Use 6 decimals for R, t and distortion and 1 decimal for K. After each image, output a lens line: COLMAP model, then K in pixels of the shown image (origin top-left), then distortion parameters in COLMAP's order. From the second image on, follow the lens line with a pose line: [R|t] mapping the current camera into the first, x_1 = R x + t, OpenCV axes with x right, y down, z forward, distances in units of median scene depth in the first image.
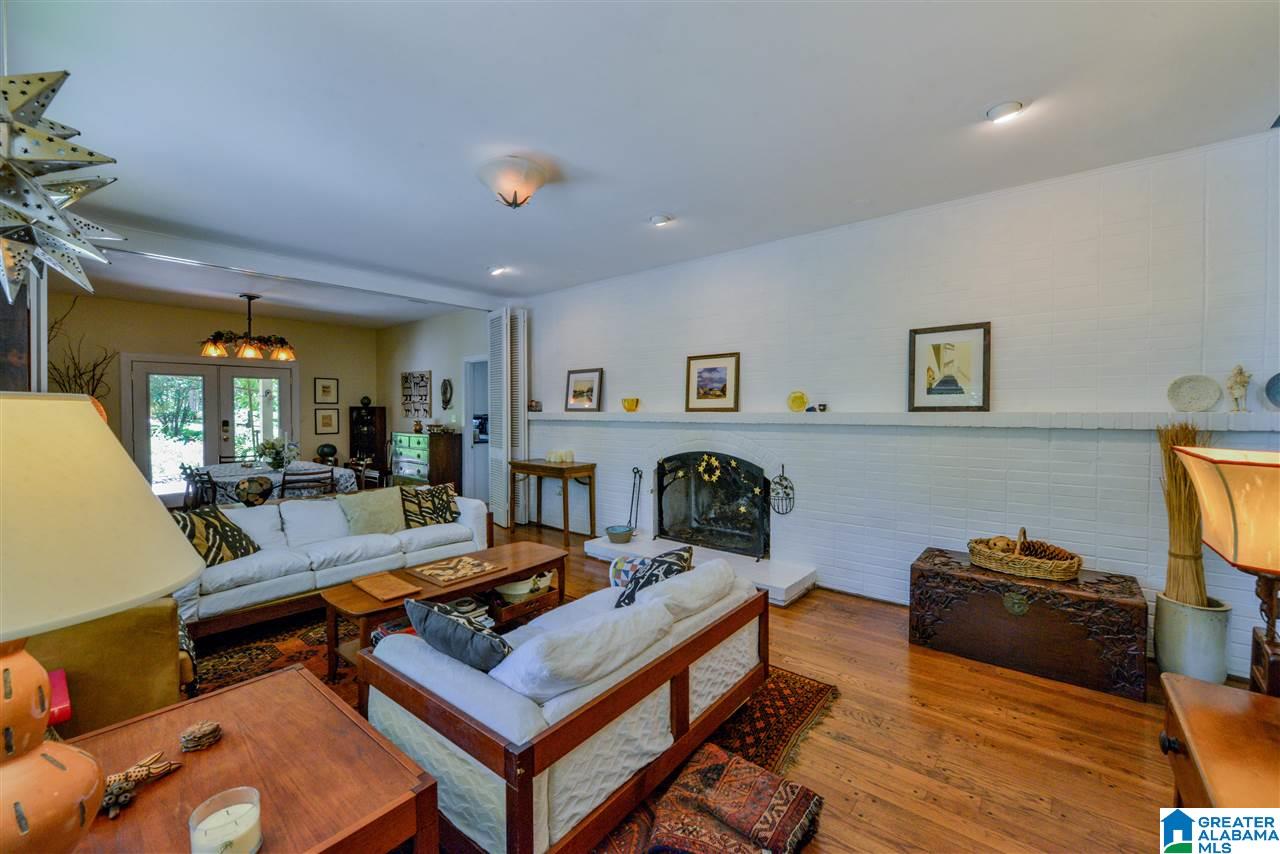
lens RADIAL K [[510.1, 0, 647.0], [0, 510.1, 420.0], [0, 0, 1]] dist [-0.001802, -0.002617]
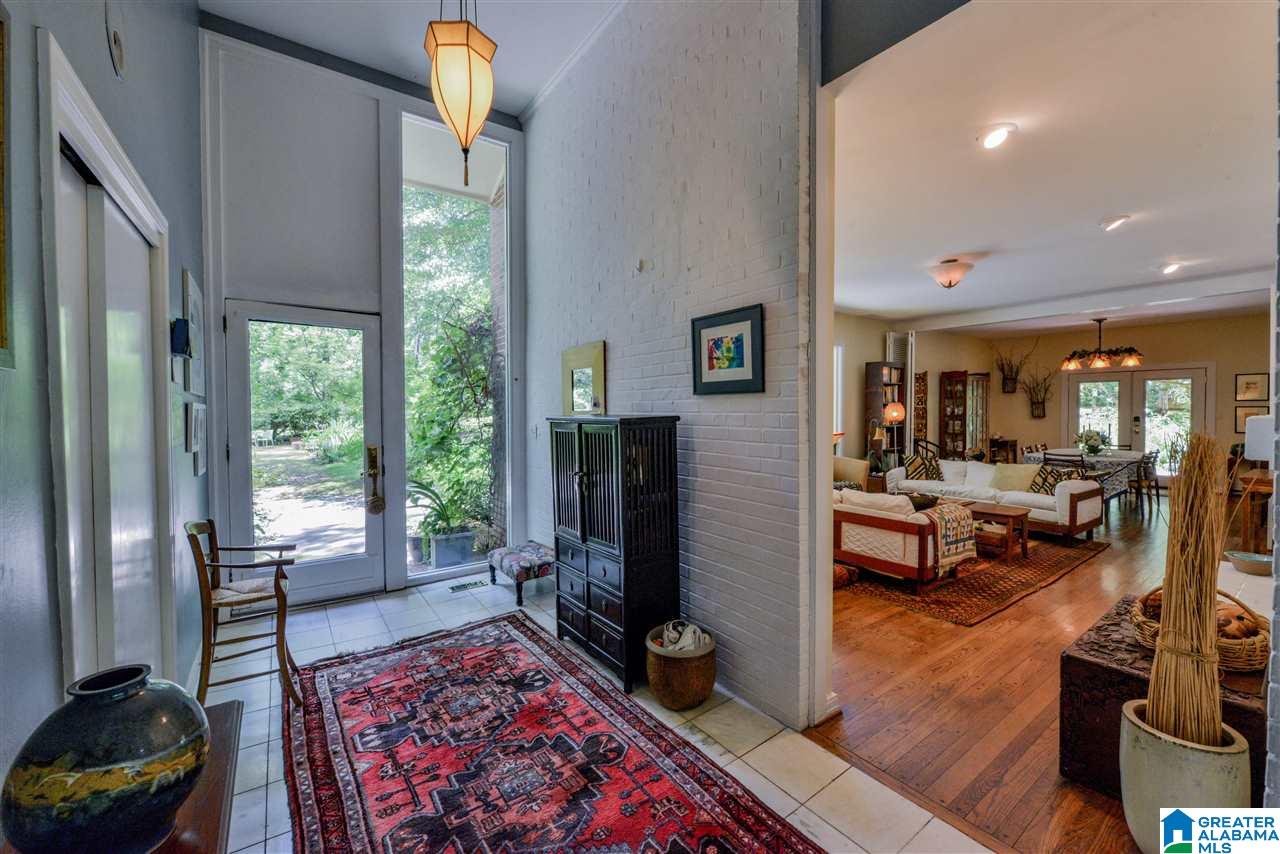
lens RADIAL K [[510.1, 0, 647.0], [0, 510.1, 420.0], [0, 0, 1]] dist [-0.001802, -0.002617]
pose [[-0.252885, 0.022671, -0.967231, 0.777650], [-0.015816, 0.999495, 0.027562, -0.006966], [0.967367, 0.022268, -0.252399, 0.225007]]
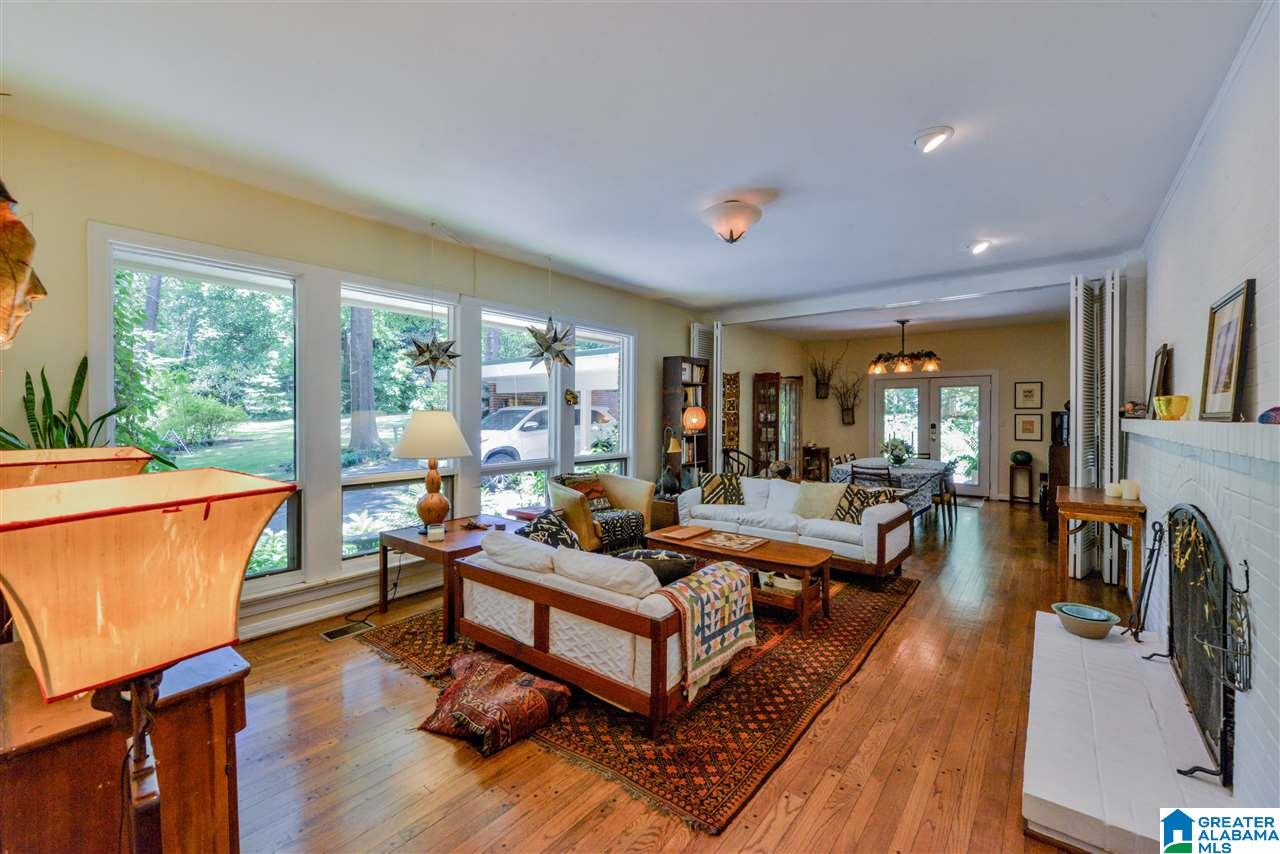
lens RADIAL K [[510.1, 0, 647.0], [0, 510.1, 420.0], [0, 0, 1]] dist [-0.001802, -0.002617]
pose [[0.016687, 0.013352, -0.999772, 0.440337], [-0.024165, 0.999624, 0.012946, -0.008663], [0.999569, 0.023943, 0.017004, 0.380359]]
